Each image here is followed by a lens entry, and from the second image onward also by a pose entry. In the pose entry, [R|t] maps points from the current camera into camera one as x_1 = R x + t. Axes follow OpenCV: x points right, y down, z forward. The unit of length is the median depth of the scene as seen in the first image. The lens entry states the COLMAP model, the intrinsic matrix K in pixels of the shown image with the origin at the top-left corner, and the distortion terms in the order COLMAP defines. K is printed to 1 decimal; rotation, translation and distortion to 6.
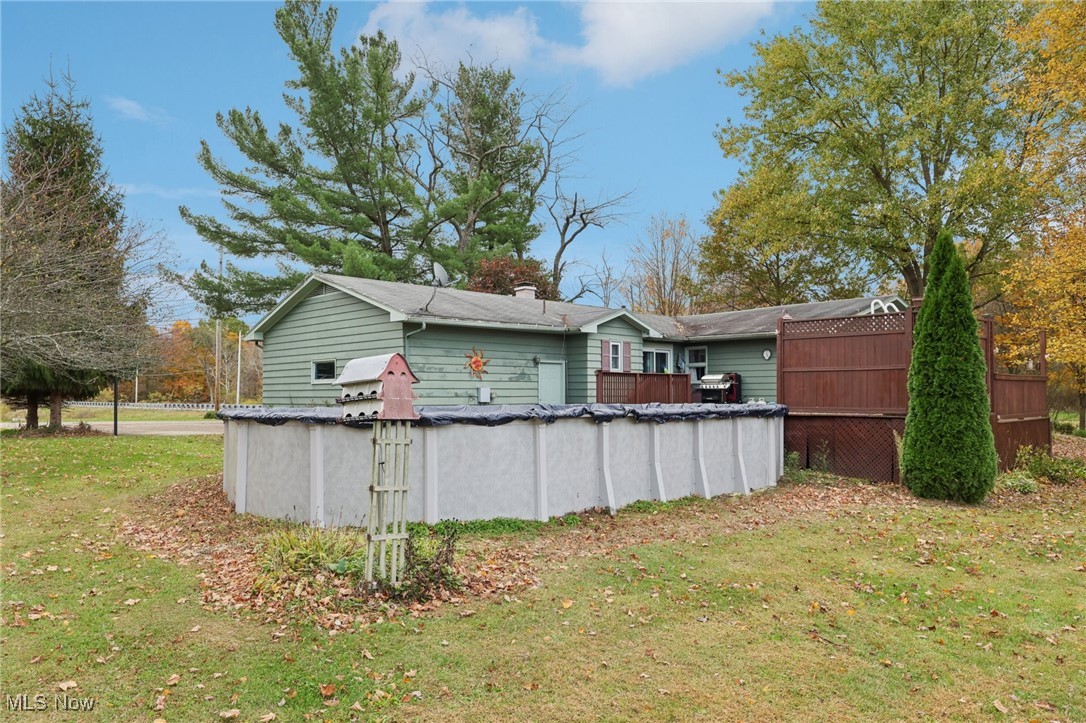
lens RADIAL K [[797.2, 0, 543.0], [0, 797.2, 361.5], [0, 0, 1]] dist [0.050495, 0.000525]
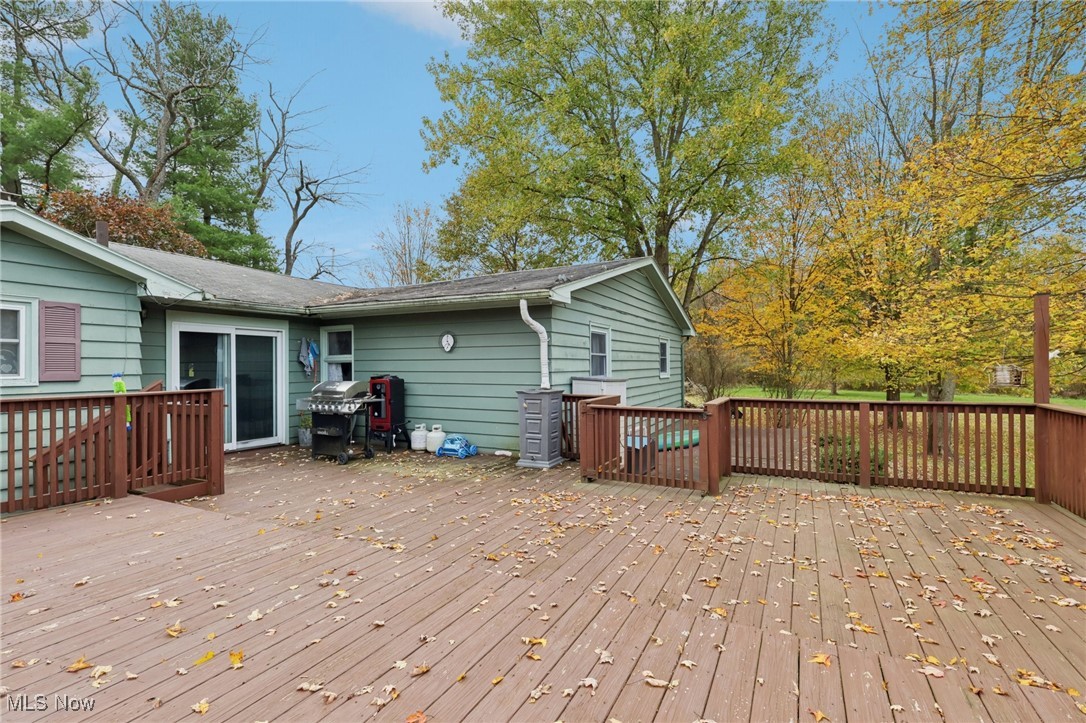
lens RADIAL K [[507.1, 0, 540.5], [0, 507.1, 372.3], [0, 0, 1]] dist [0.000060, -0.000111]
pose [[0.952648, -0.002717, 0.304063, 0.125274], [-0.014098, 0.998490, 0.053093, -0.004098], [-0.303748, -0.054866, 0.951171, 0.350849]]
